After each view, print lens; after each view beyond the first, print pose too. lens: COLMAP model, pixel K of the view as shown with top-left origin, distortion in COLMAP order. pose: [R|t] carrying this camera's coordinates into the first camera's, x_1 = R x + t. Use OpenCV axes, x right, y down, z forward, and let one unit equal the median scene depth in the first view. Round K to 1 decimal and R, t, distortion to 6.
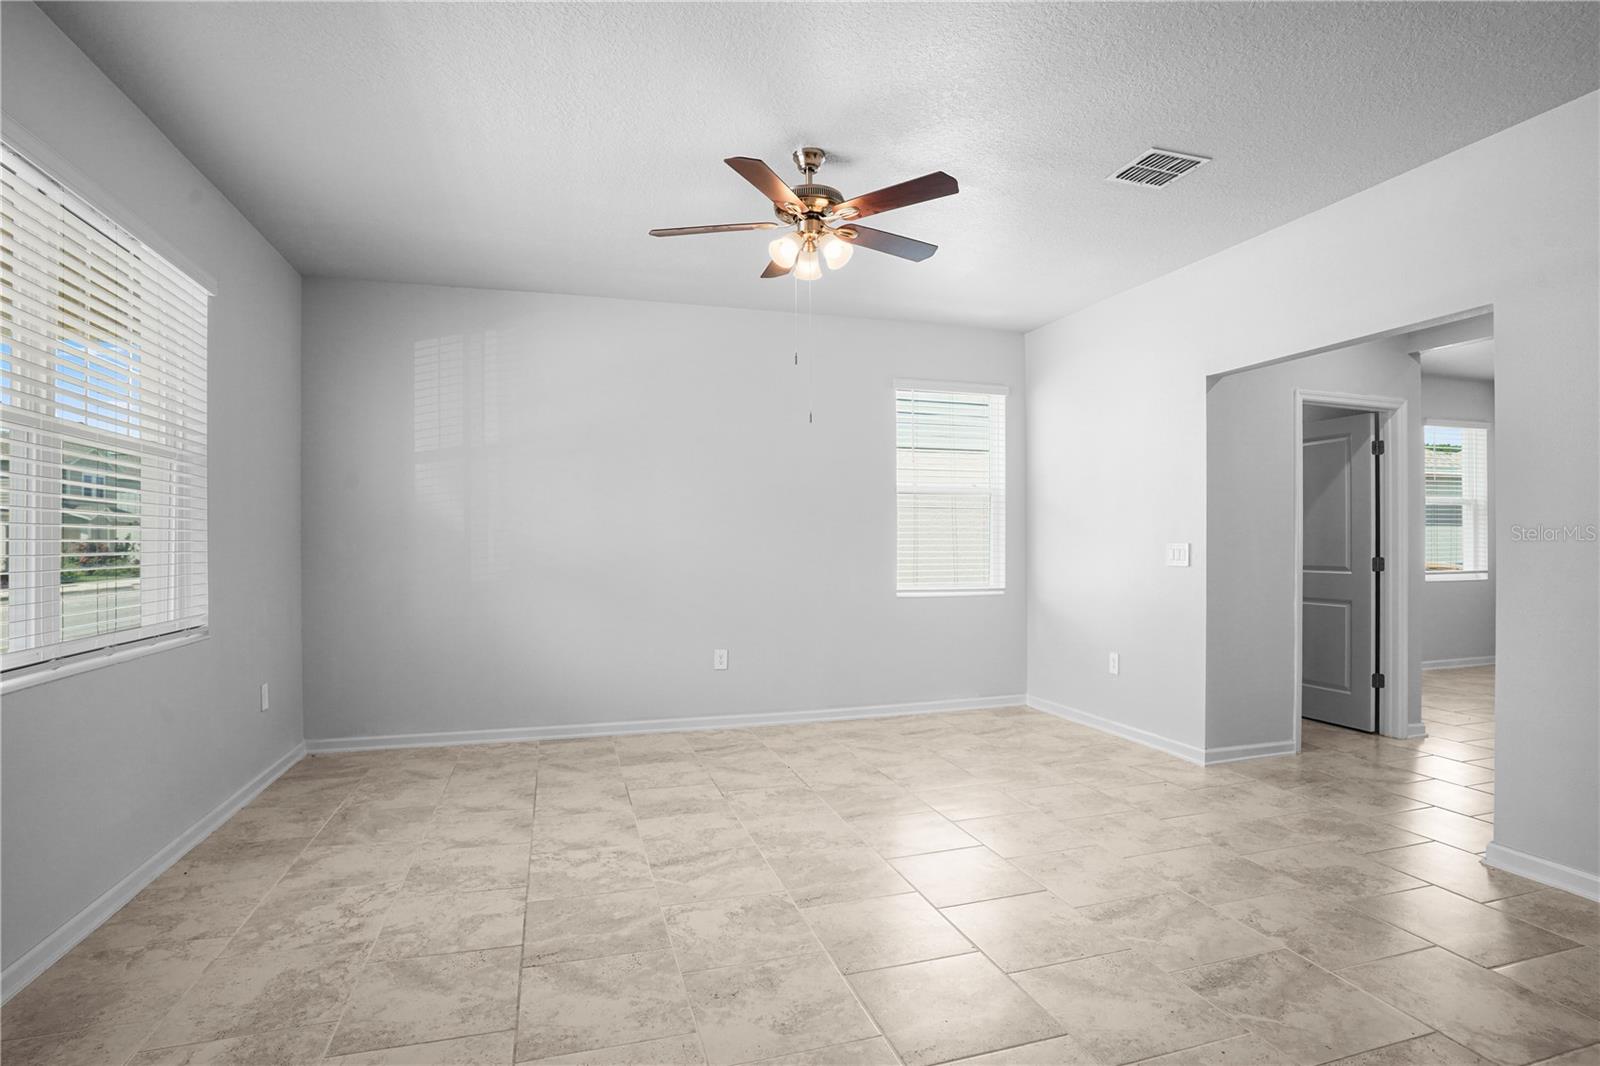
lens RADIAL K [[788.4, 0, 800.0], [0, 788.4, 533.0], [0, 0, 1]] dist [-0.044898, 0.030102]
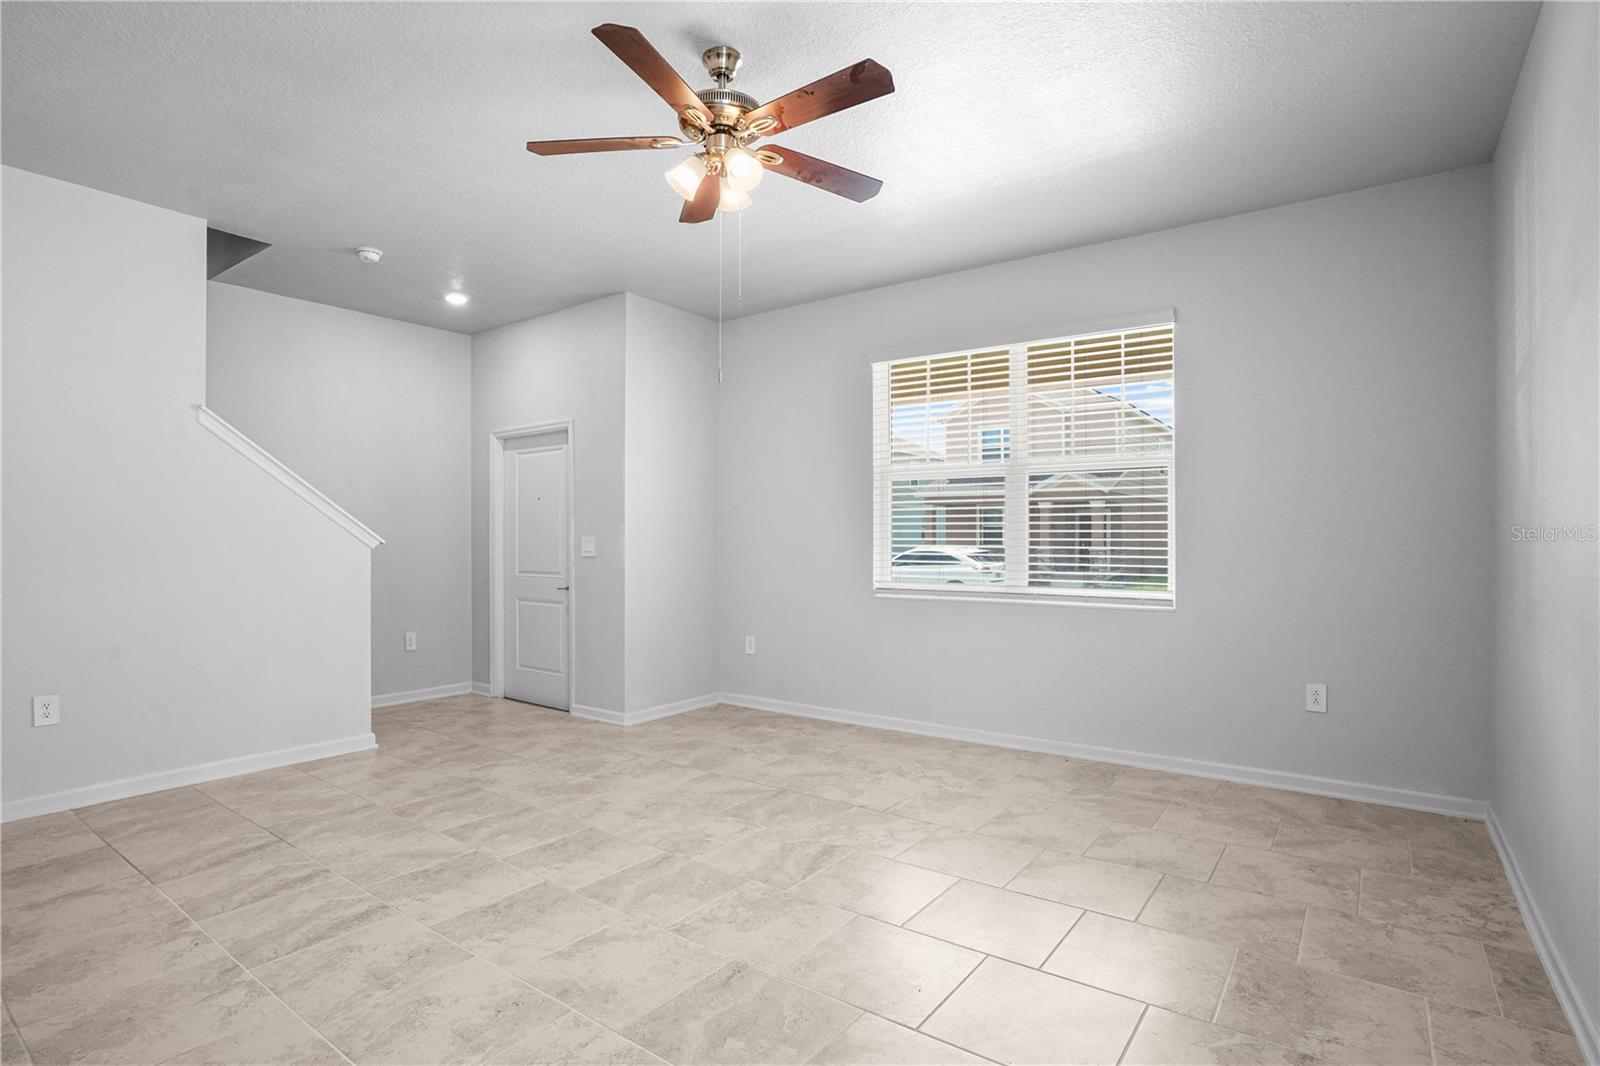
lens RADIAL K [[788.4, 0, 800.0], [0, 788.4, 533.0], [0, 0, 1]] dist [-0.044898, 0.030102]
pose [[-0.799579, -0.001060, -0.600560, 0.473424], [0.012367, 0.999757, -0.018229, 0.032649], [0.600434, -0.022003, -0.799372, 1.828811]]
